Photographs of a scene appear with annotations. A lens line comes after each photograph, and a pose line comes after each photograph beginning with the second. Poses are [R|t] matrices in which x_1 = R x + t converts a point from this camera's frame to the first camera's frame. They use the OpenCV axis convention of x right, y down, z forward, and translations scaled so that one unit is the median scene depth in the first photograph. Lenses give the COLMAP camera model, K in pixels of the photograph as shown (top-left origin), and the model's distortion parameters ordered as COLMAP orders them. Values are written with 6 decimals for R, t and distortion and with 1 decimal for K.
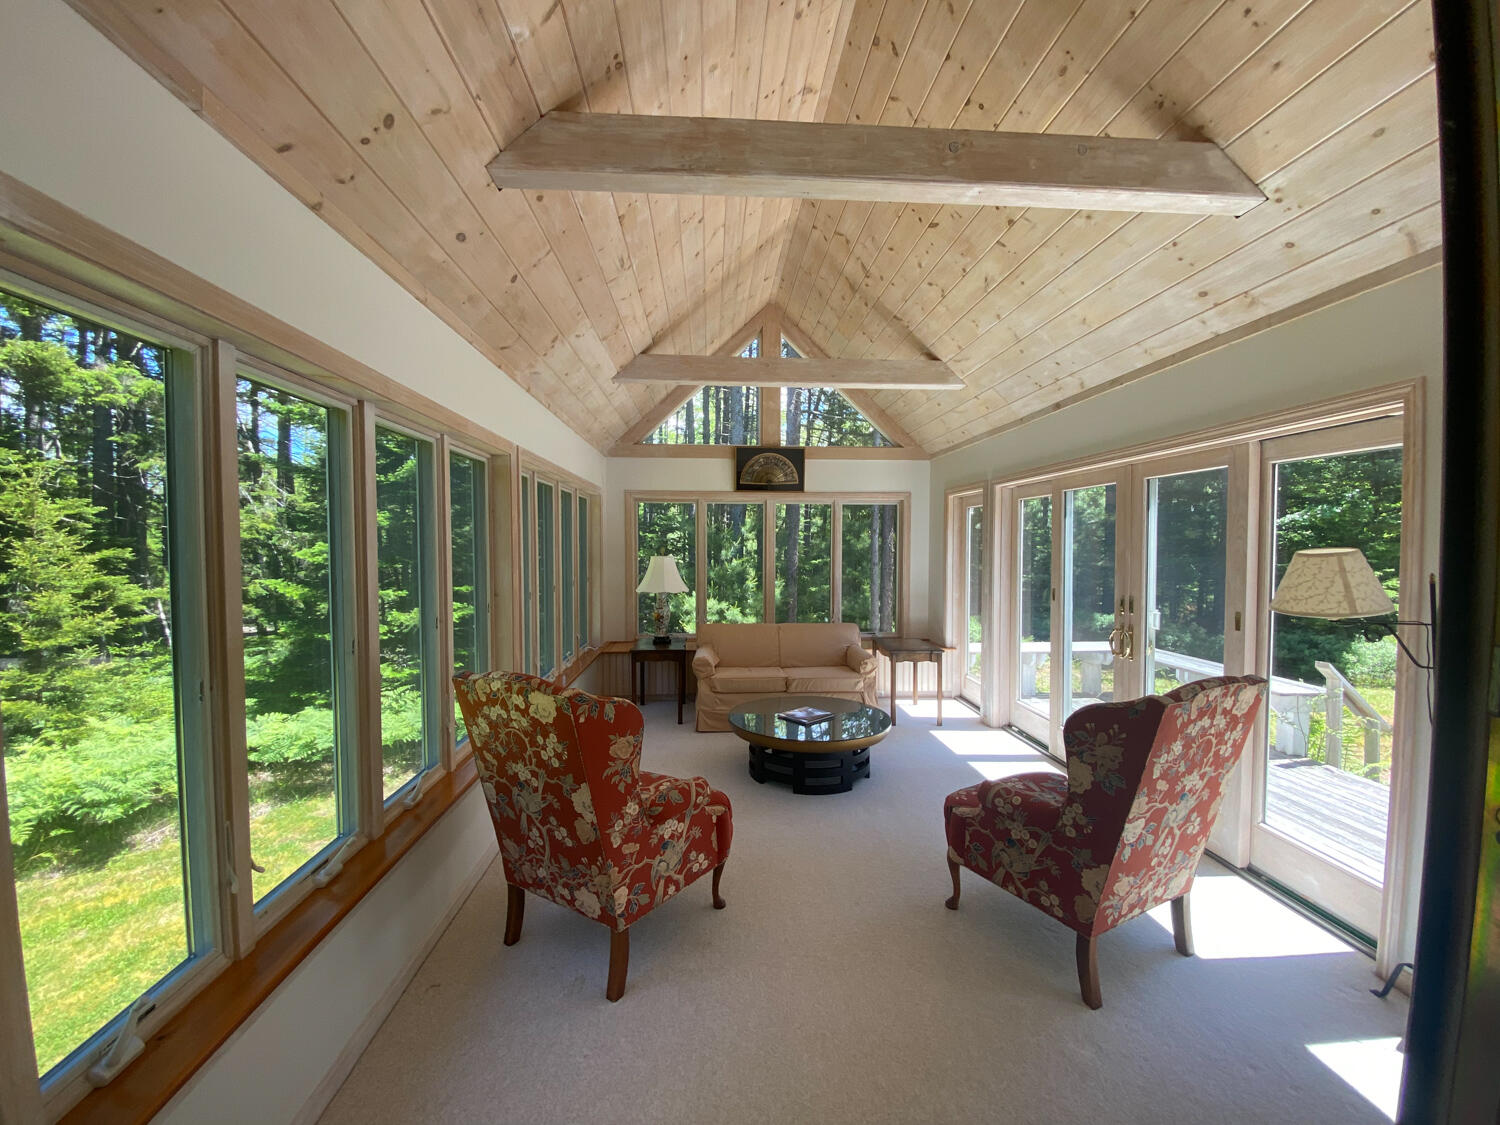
lens RADIAL K [[599.7, 0, 750.0], [0, 599.7, 562.5], [0, 0, 1]] dist [0.053211, -0.044690]
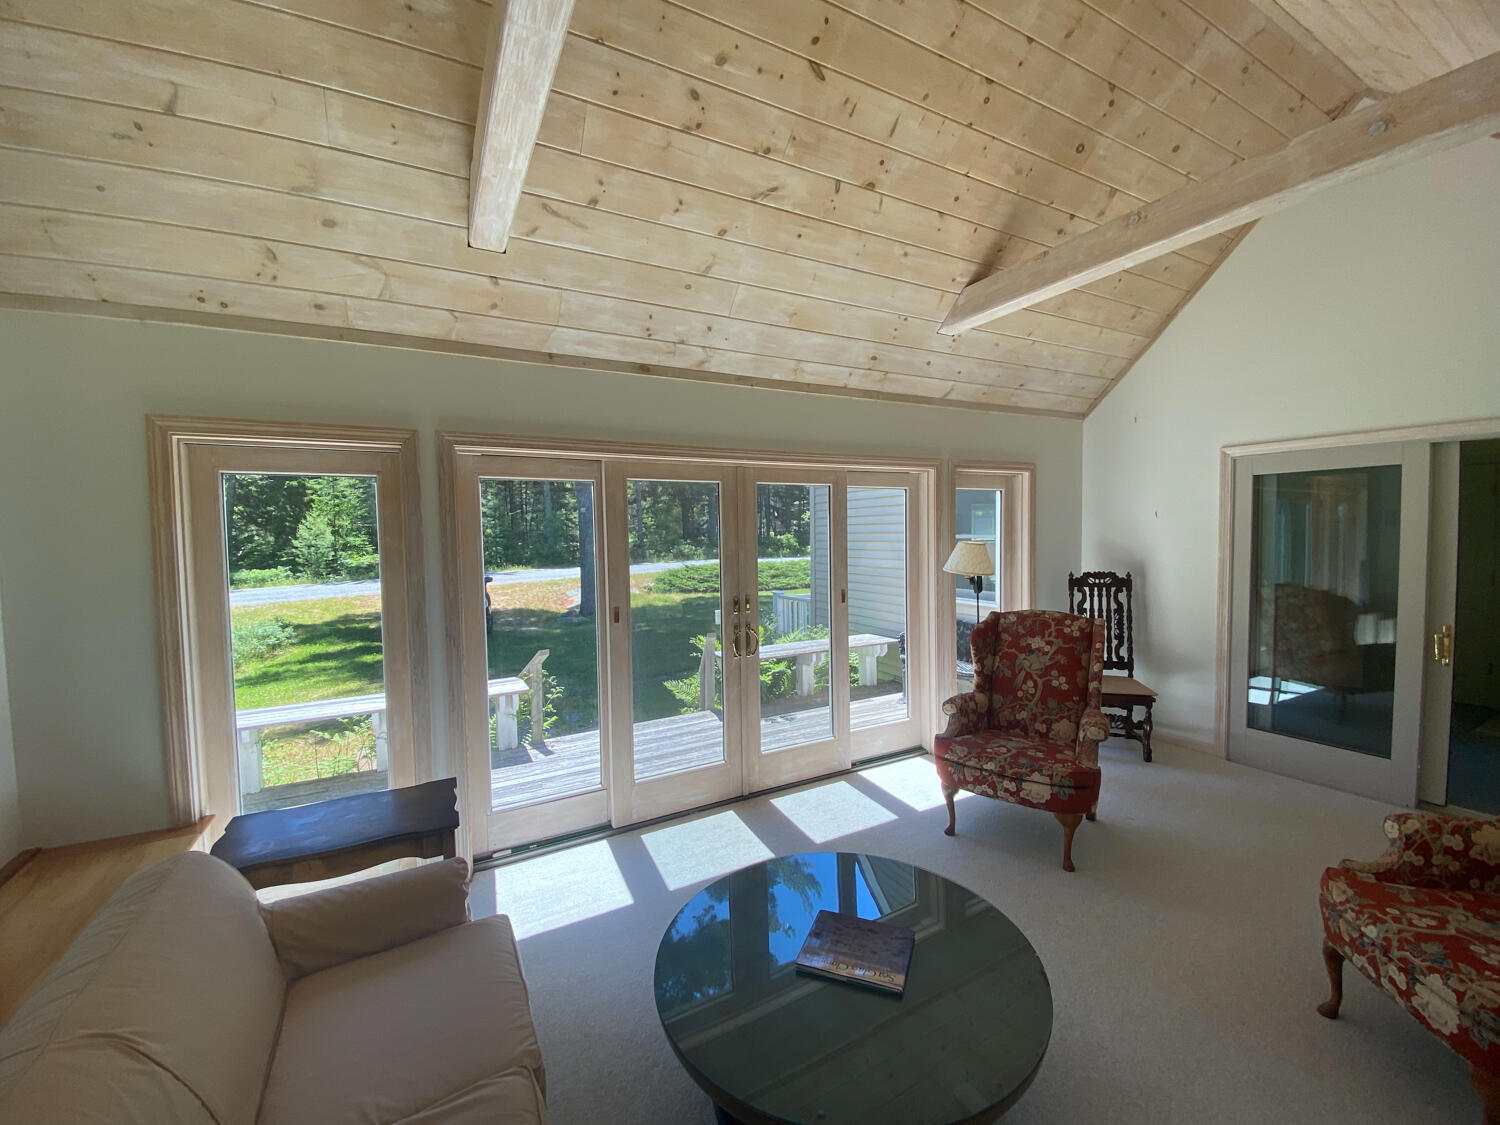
lens RADIAL K [[599.7, 0, 750.0], [0, 599.7, 562.5], [0, 0, 1]] dist [0.053211, -0.044690]
pose [[-0.414428, -0.030274, 0.909579, -0.290046], [0.048049, 0.997325, 0.055087, -0.053696], [-0.908813, 0.066534, -0.411864, 1.369225]]
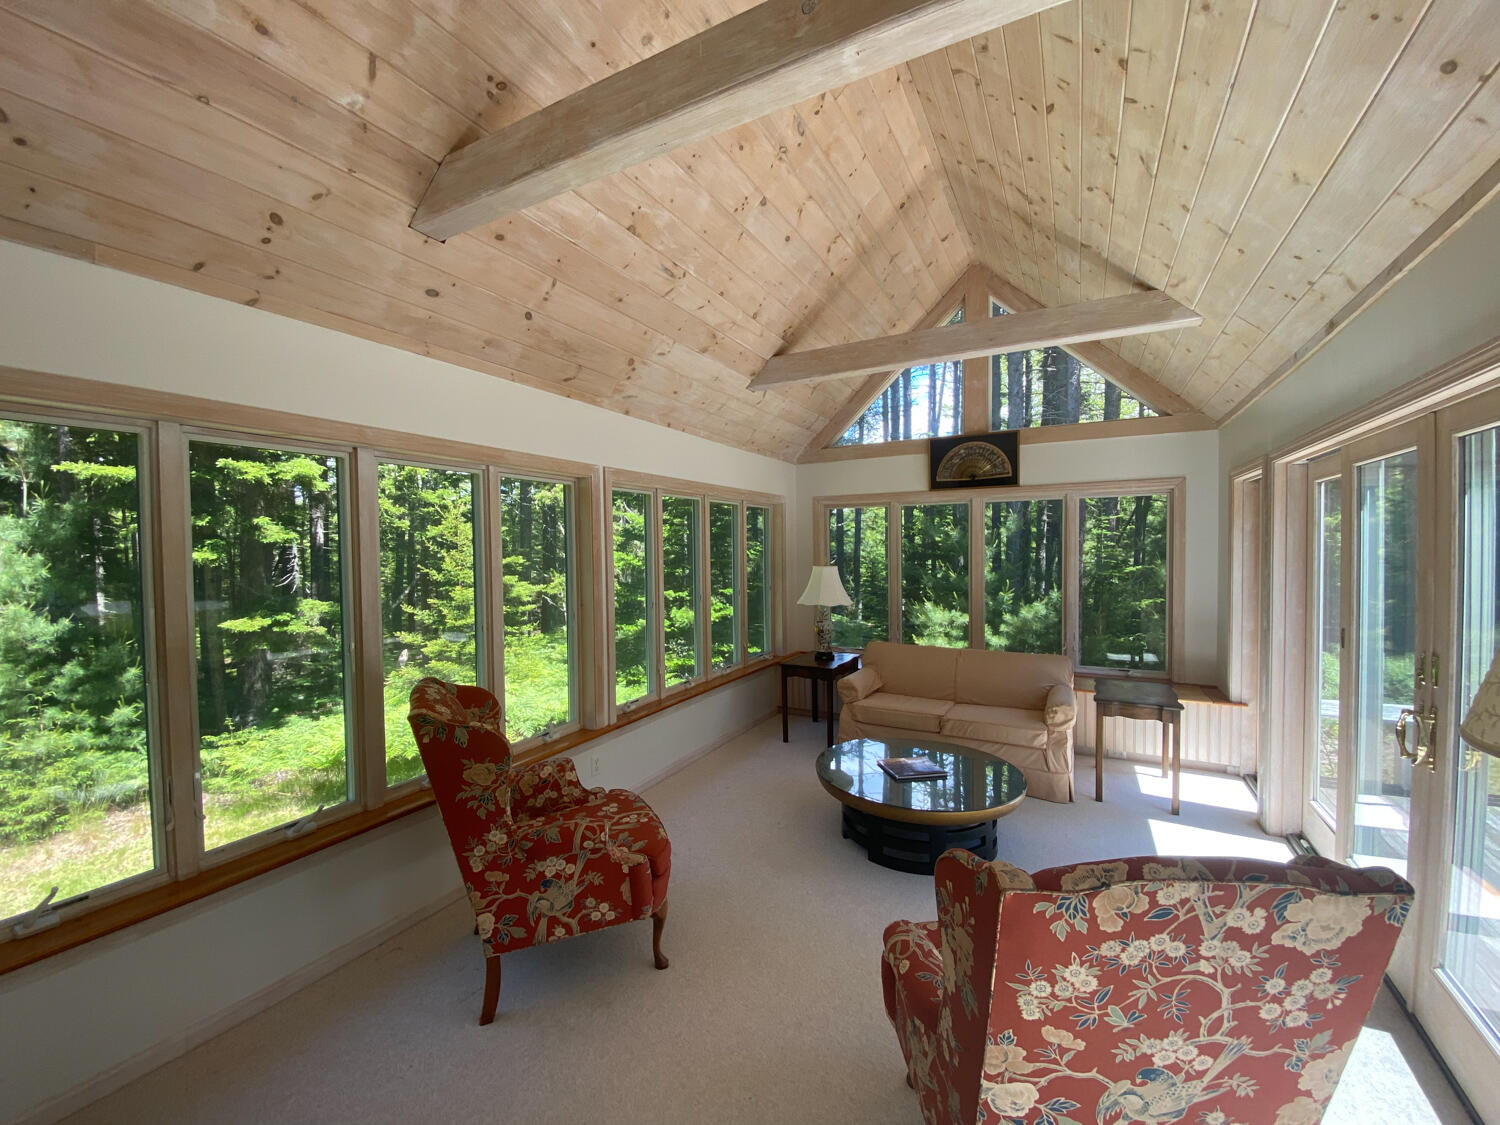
lens RADIAL K [[602.0, 0, 750.0], [0, 602.0, 562.5], [0, 0, 1]] dist [0.020368, -0.019277]
pose [[0.848739, 0.003795, -0.528799, 0.378154], [-0.005287, 0.999985, -0.001309, -0.021603], [0.528786, 0.003907, 0.848746, 0.217754]]
